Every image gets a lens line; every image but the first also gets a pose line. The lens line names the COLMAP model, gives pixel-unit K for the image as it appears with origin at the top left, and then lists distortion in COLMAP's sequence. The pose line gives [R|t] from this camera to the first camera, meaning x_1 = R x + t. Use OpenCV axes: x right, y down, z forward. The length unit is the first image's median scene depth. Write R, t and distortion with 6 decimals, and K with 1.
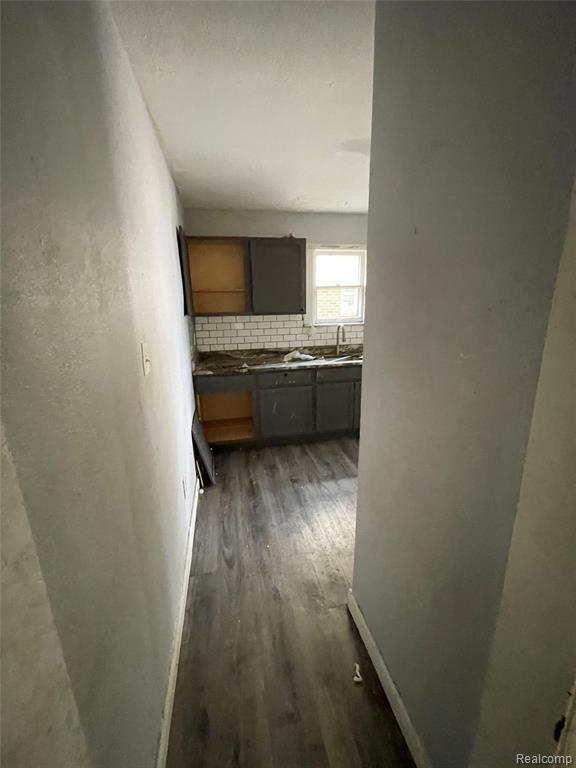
lens RADIAL K [[307.9, 0, 290.6], [0, 307.9, 381.1], [0, 0, 1]] dist [-0.003050, 0.000833]
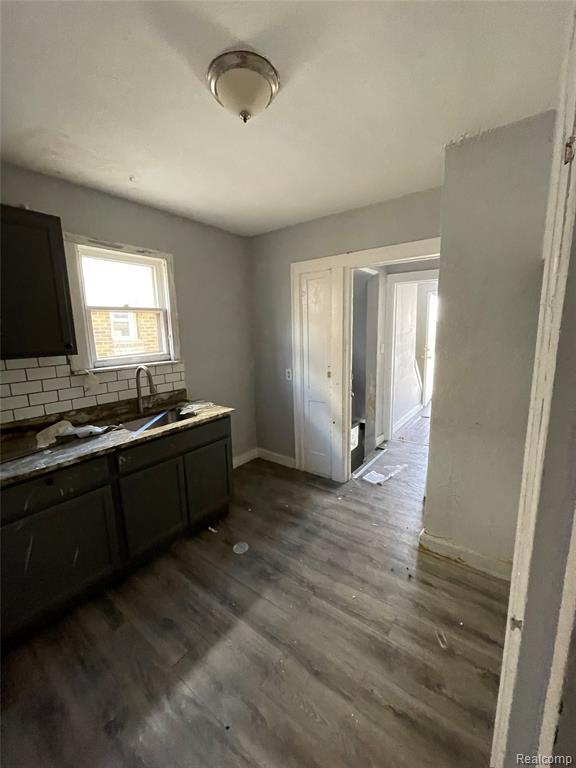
lens RADIAL K [[307.9, 0, 285.7], [0, 307.9, 379.6], [0, 0, 1]] dist [-0.003050, 0.000833]
pose [[0.760965, -0.107759, 0.639782, -0.021920], [0.164439, 0.985945, -0.029522, -0.089533], [-0.627608, 0.127670, 0.767990, 0.325913]]
